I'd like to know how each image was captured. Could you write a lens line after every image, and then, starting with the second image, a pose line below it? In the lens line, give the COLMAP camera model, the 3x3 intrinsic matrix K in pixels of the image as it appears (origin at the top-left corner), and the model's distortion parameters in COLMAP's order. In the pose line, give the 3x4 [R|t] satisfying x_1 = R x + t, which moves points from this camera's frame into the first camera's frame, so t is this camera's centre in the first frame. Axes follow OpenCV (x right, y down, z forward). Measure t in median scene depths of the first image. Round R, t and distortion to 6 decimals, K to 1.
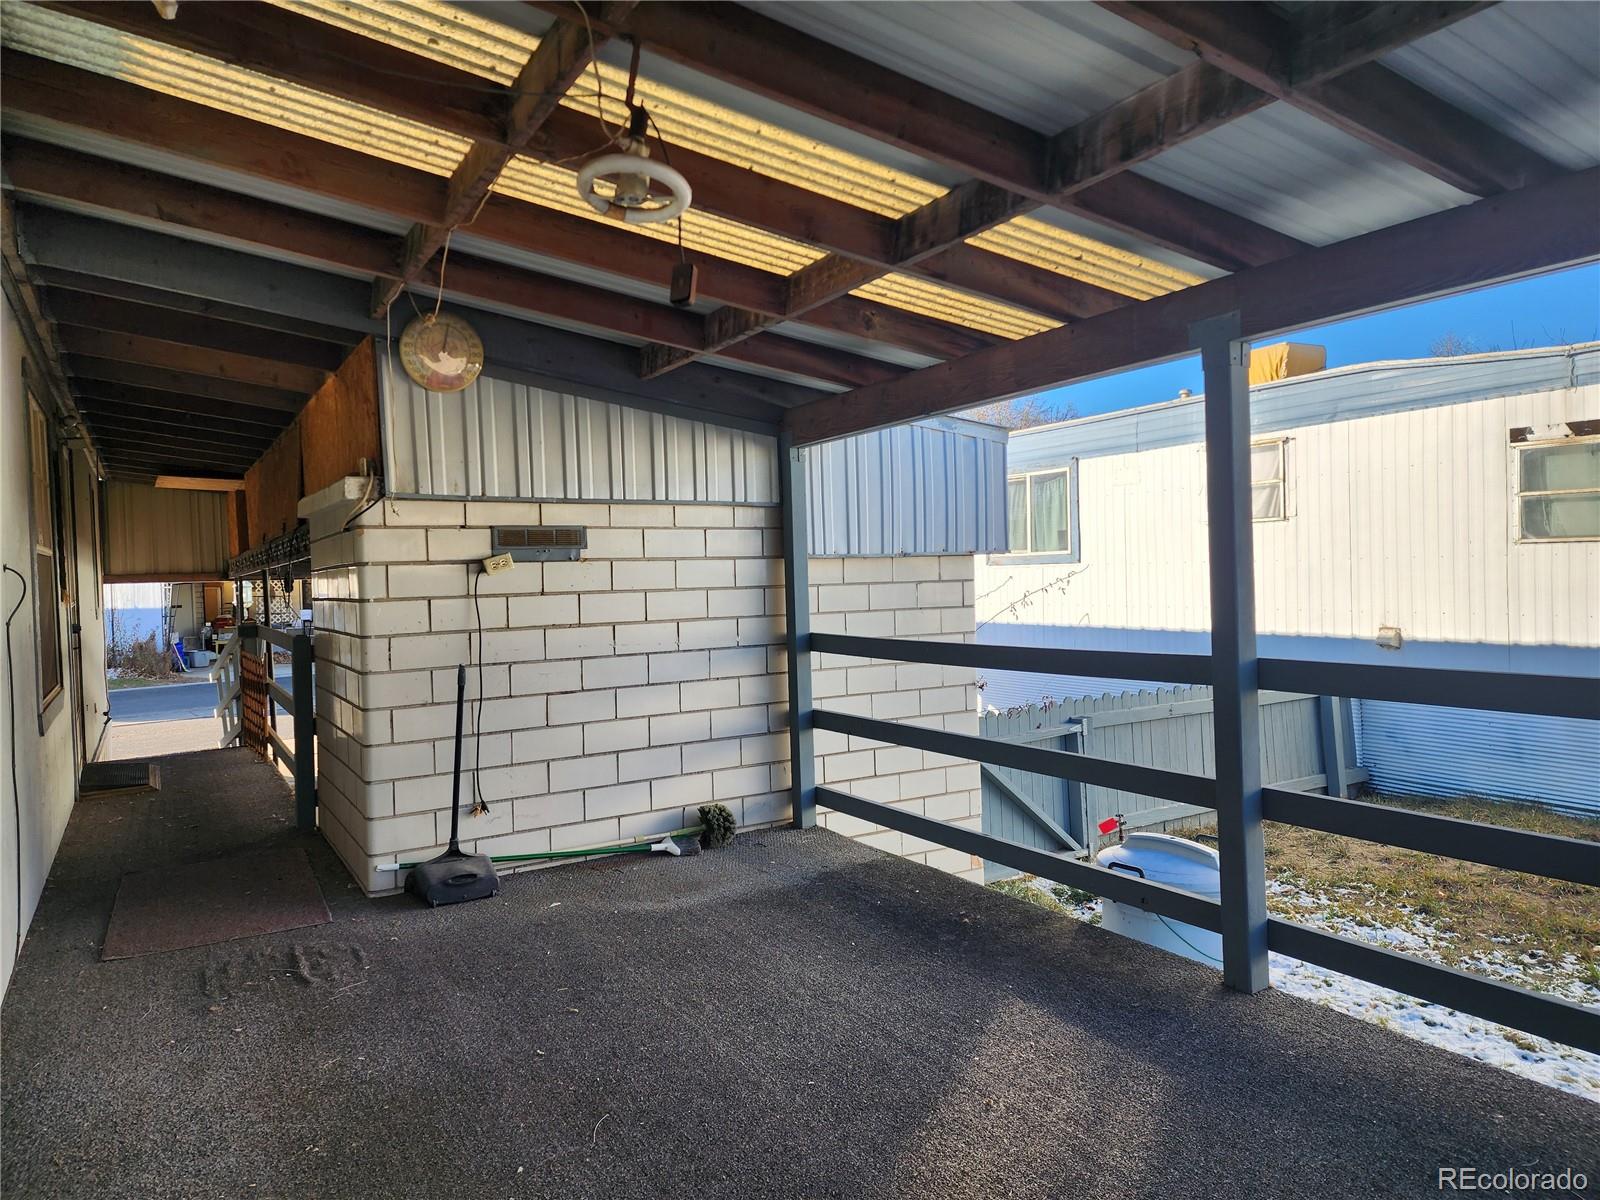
lens RADIAL K [[1059.7, 0, 803.9], [0, 1059.7, 592.3], [0, 0, 1]] dist [0.109771, -0.111953]
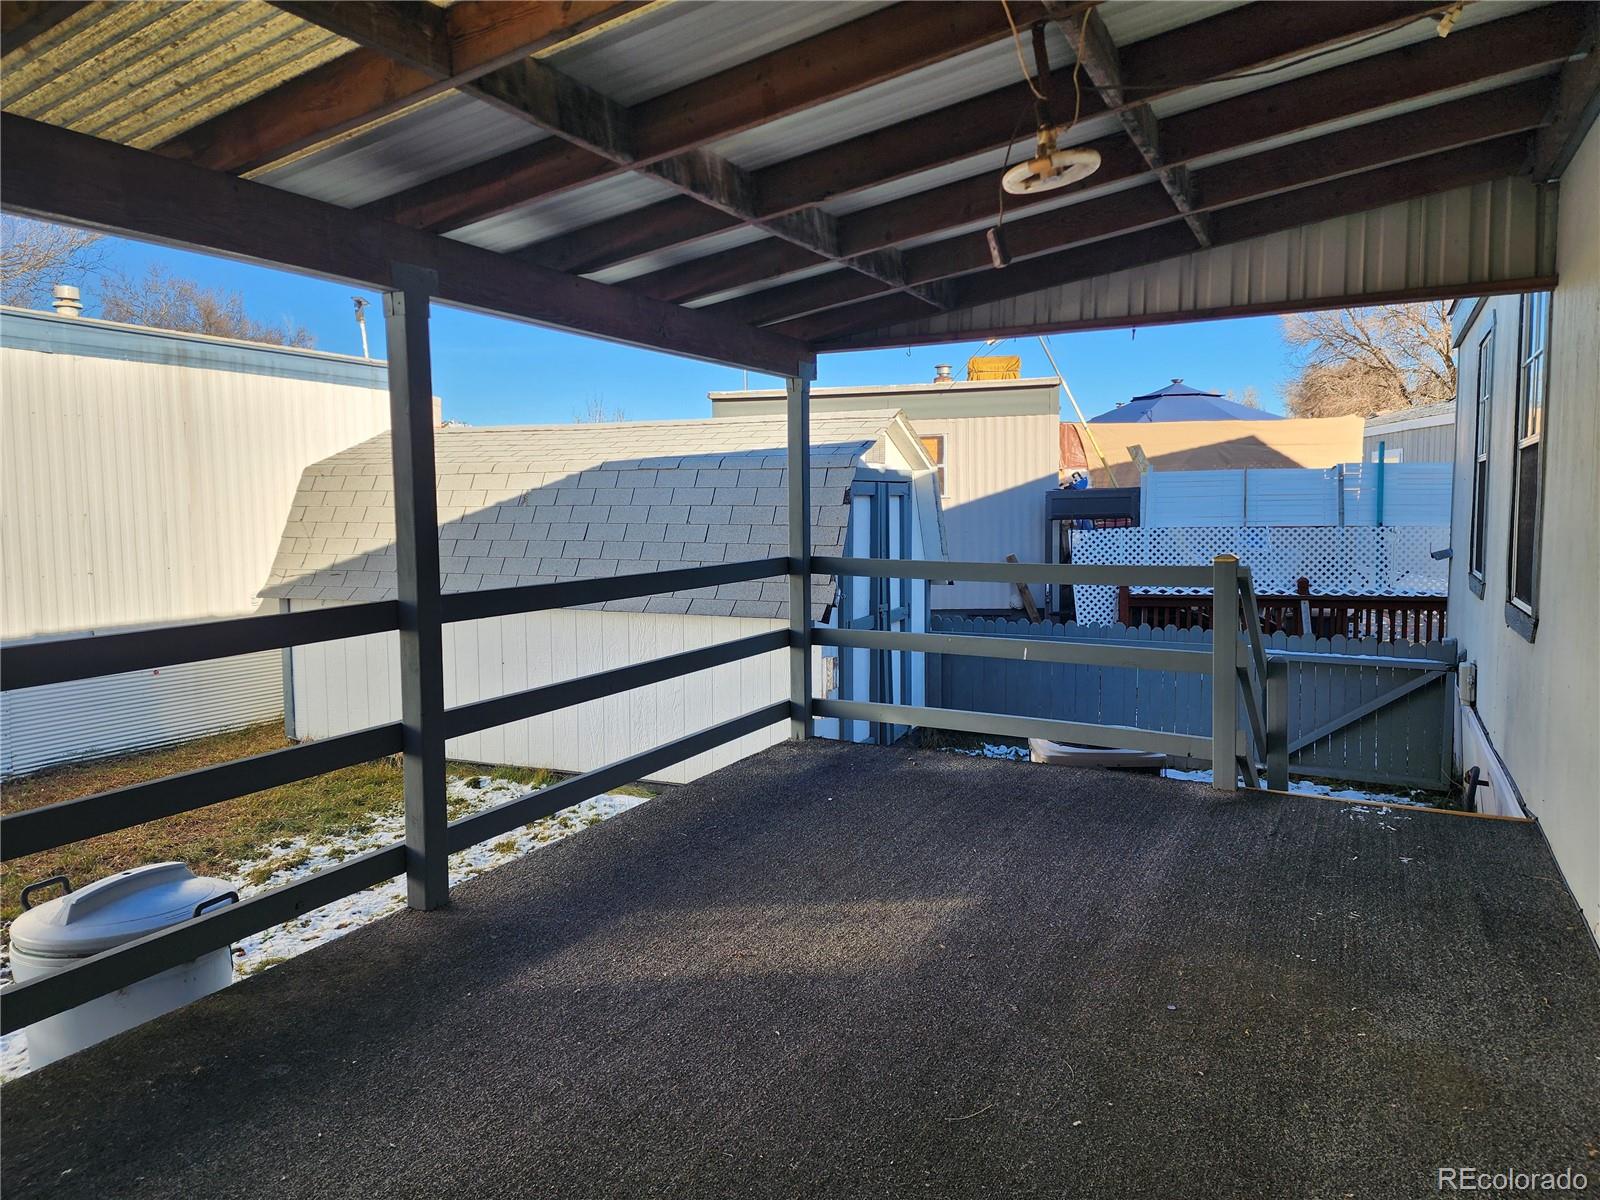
lens RADIAL K [[1059.7, 0, 803.9], [0, 1059.7, 592.3], [0, 0, 1]] dist [0.109771, -0.111953]
pose [[-0.523830, -0.026708, 0.851404, -0.673556], [0.042020, 0.997481, 0.057143, 0.011968], [-0.850786, 0.065709, -0.521388, 1.217201]]
